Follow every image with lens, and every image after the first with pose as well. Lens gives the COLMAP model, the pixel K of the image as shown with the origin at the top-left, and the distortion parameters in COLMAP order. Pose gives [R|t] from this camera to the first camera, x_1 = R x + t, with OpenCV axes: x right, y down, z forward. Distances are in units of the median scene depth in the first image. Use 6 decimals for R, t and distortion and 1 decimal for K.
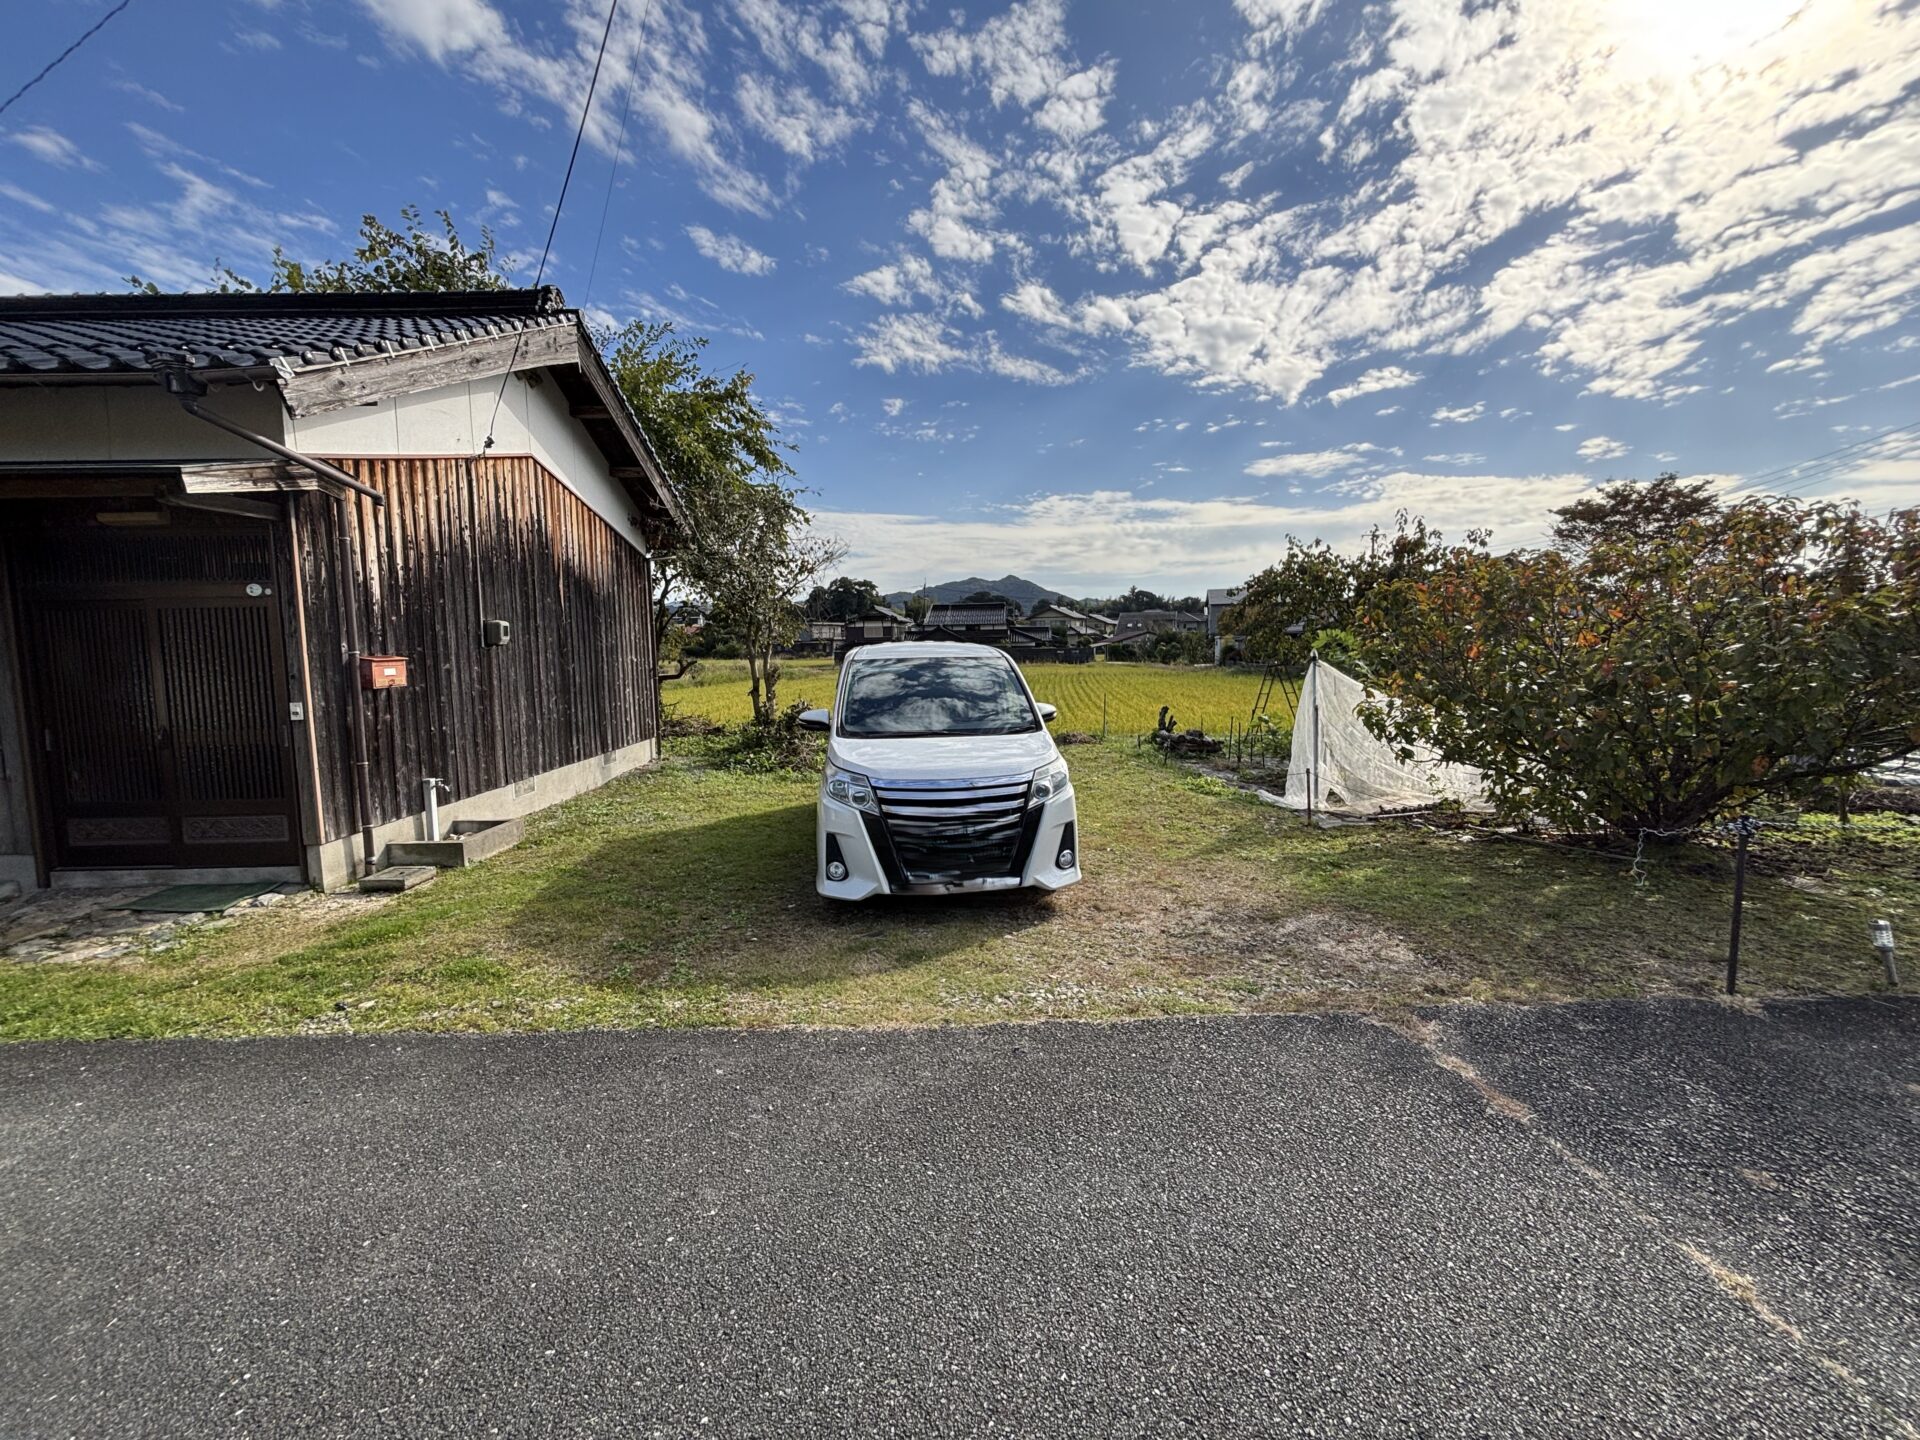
lens RADIAL K [[775.2, 0, 944.4], [0, 775.2, 721.1], [0, 0, 1]] dist [0.000947, -0.000032]
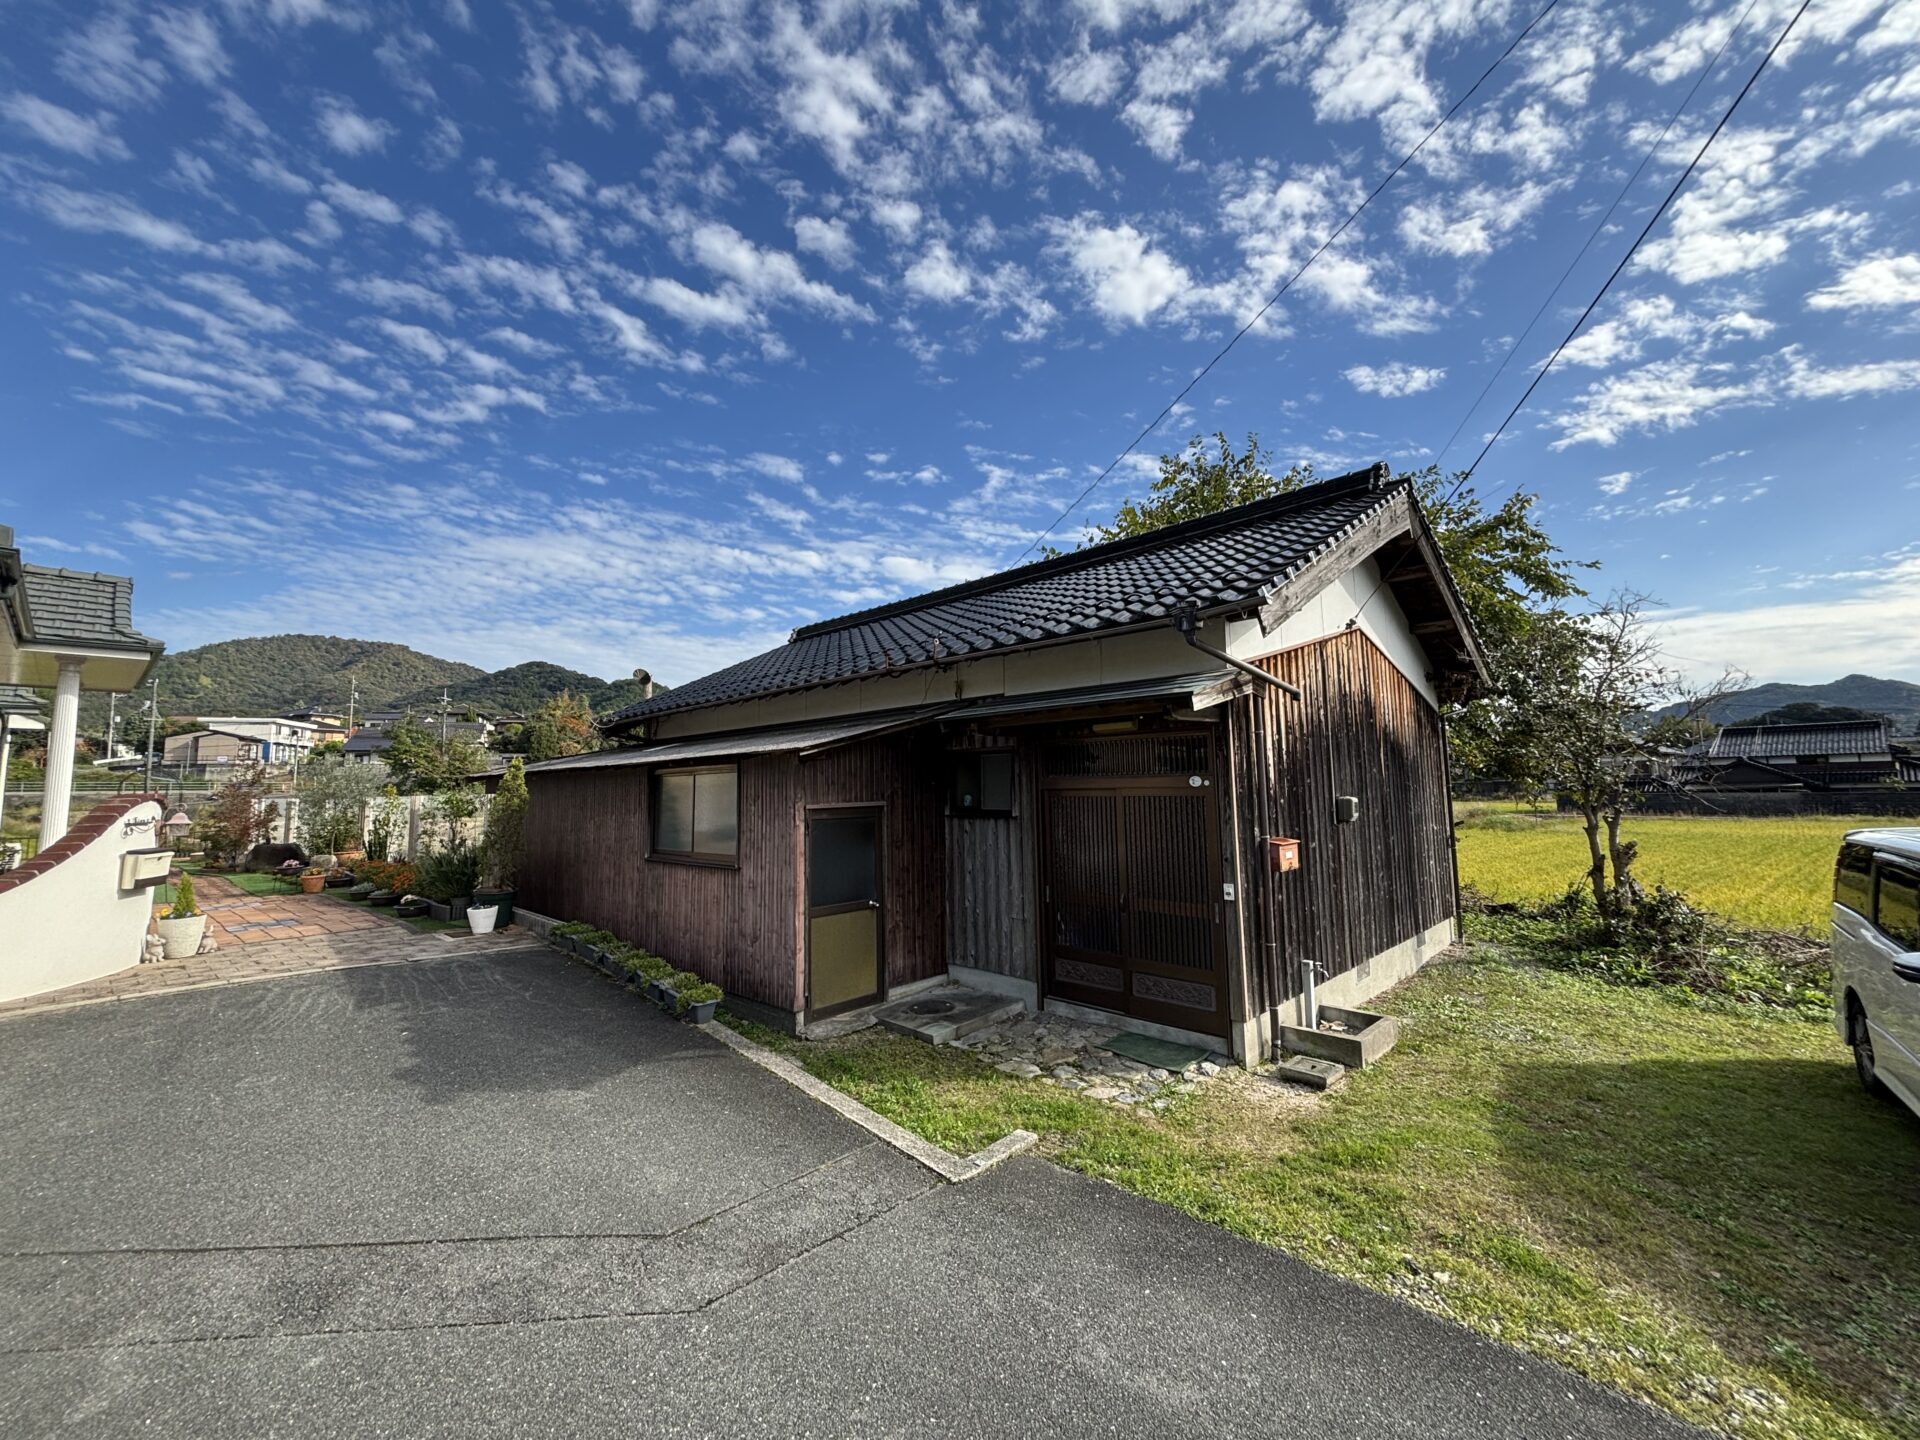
lens RADIAL K [[775.2, 0, 944.4], [0, 775.2, 721.1], [0, 0, 1]] dist [0.000947, -0.000032]
pose [[0.696784, -0.055519, -0.715129, -0.197852], [-0.071874, 0.986578, -0.146623, -0.038141], [0.713671, 0.153563, 0.683442, -0.046984]]
